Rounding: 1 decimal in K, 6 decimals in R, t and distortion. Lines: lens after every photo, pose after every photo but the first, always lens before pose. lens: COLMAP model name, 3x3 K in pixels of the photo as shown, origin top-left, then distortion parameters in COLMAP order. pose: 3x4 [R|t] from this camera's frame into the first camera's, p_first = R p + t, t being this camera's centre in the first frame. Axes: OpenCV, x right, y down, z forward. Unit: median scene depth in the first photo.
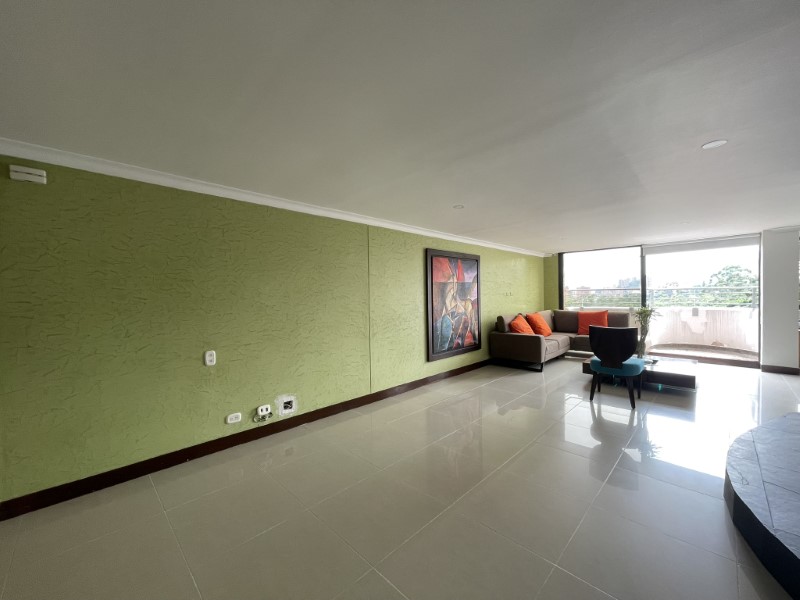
lens RADIAL K [[317.9, 0, 400.7], [0, 317.9, 299.4], [0, 0, 1]] dist [0.002425, 0.000126]
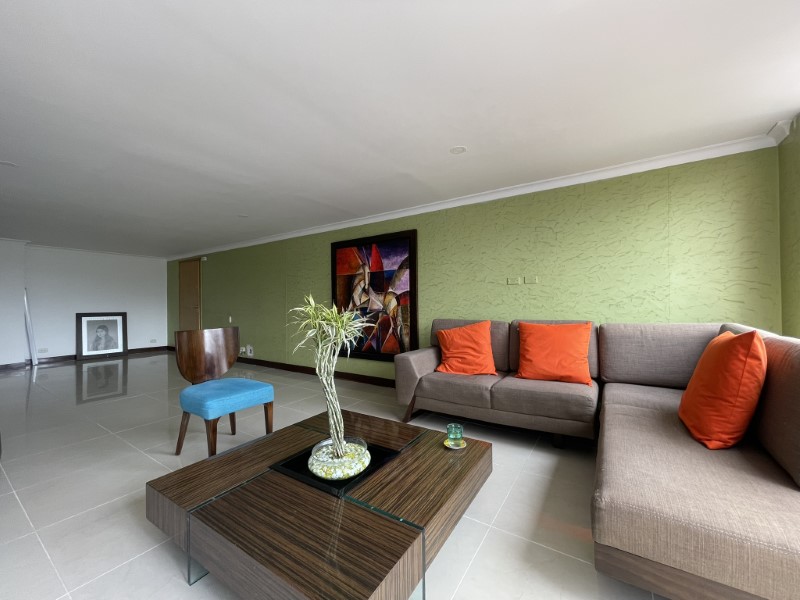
lens RADIAL K [[317.9, 0, 399.8], [0, 317.9, 304.4], [0, 0, 1]] dist [0.002425, 0.000126]
pose [[0.195629, 0.010480, -0.980622, 1.007445], [-0.007582, 0.999929, 0.009174, 0.021897], [0.980649, 0.005641, 0.195695, 0.918995]]
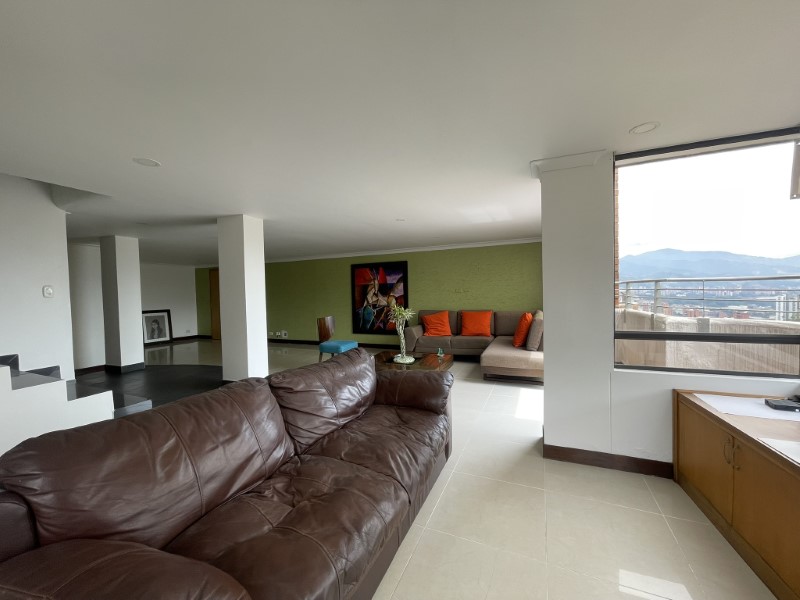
lens RADIAL K [[317.9, 0, 398.3], [0, 317.9, 297.9], [0, 0, 1]] dist [0.002425, 0.000126]
pose [[0.357149, 0.016692, -0.933898, 1.544245], [0.003119, 0.999813, 0.019063, -0.016505], [0.934042, -0.009721, 0.357030, 0.577185]]
